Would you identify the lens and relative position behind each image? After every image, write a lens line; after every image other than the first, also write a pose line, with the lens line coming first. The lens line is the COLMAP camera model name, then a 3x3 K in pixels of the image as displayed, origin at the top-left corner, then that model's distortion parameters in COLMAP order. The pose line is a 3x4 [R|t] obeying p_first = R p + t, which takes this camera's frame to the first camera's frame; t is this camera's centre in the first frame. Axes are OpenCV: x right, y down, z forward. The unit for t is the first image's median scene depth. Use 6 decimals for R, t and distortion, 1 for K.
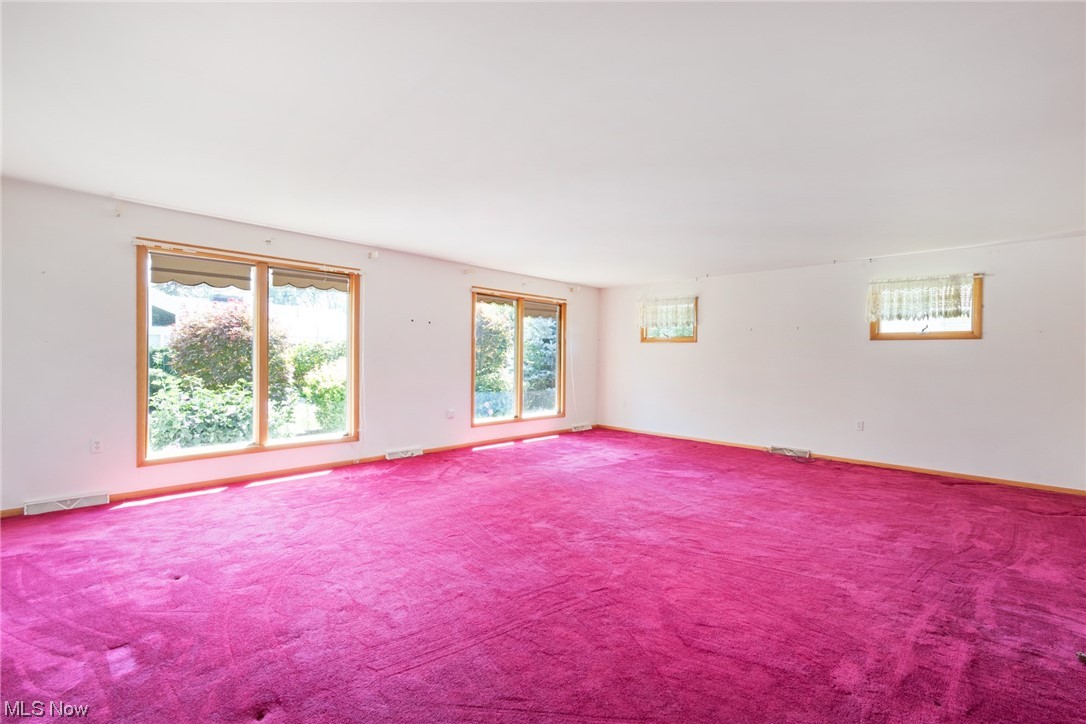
lens RADIAL K [[485.1, 0, 540.4], [0, 485.1, 357.4], [0, 0, 1]] dist [0.005384, -0.000271]
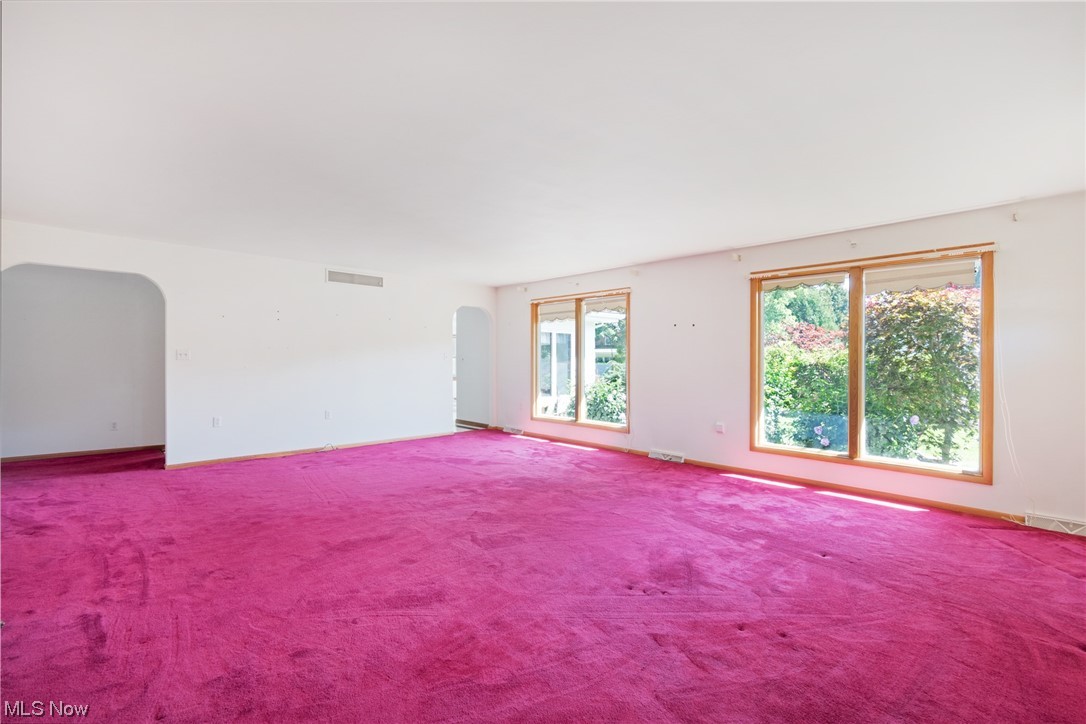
lens RADIAL K [[485.1, 0, 540.4], [0, 485.1, 363.7], [0, 0, 1]] dist [0.005384, -0.000271]
pose [[-0.034913, -0.005519, -0.999375, 0.734105], [-0.009015, 0.999946, -0.005208, 0.010127], [0.999350, 0.008828, -0.034961, 0.750914]]
